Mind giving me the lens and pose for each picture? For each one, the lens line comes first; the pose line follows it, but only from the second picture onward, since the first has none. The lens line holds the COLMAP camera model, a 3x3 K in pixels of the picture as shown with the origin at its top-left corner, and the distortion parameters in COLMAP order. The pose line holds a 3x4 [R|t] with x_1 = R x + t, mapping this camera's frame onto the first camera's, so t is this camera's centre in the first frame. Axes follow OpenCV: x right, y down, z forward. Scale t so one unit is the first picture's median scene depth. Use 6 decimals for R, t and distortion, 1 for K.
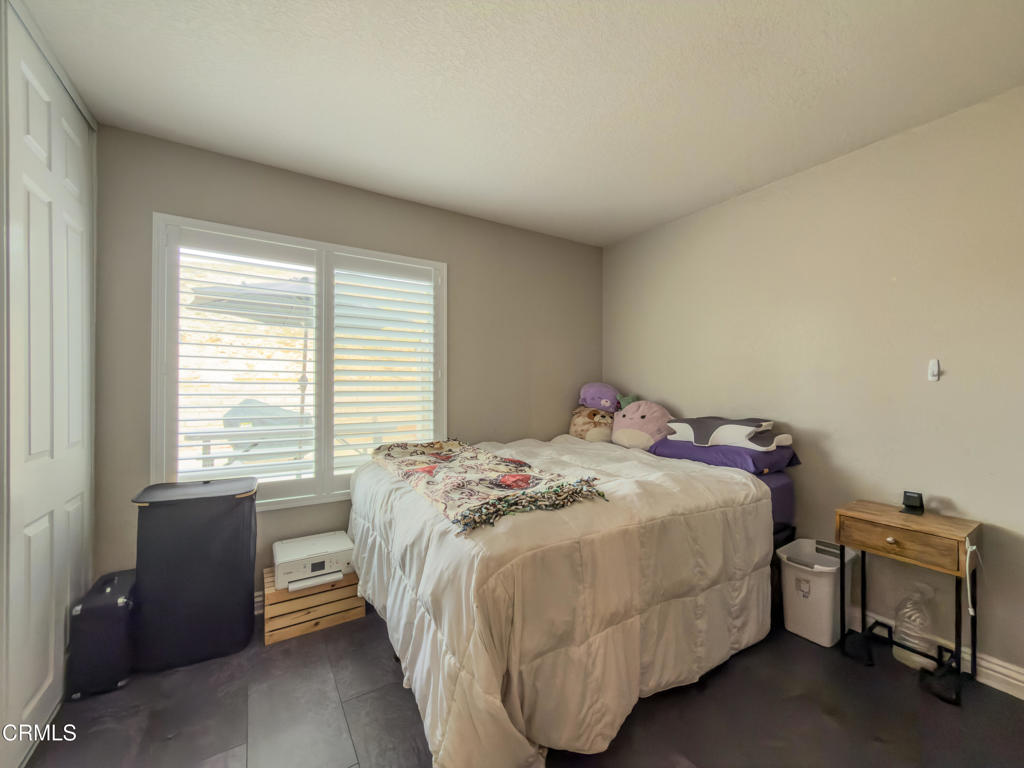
lens RADIAL K [[410.9, 0, 511.3], [0, 410.9, 386.2], [0, 0, 1]] dist [-0.000517, 0.000167]
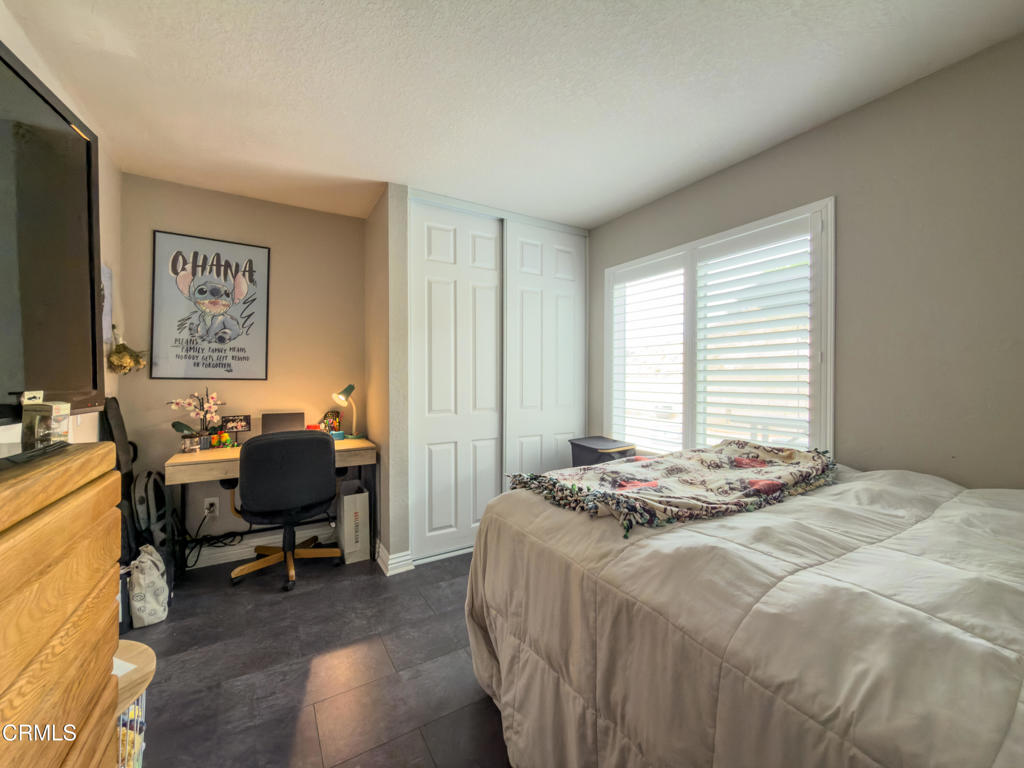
lens RADIAL K [[410.9, 0, 511.3], [0, 410.9, 386.2], [0, 0, 1]] dist [-0.000517, 0.000167]
pose [[-0.014809, 0.017532, -0.999737, 0.631782], [0.004358, 0.999838, 0.017469, 0.005373], [0.999881, -0.004098, -0.014883, 0.537909]]
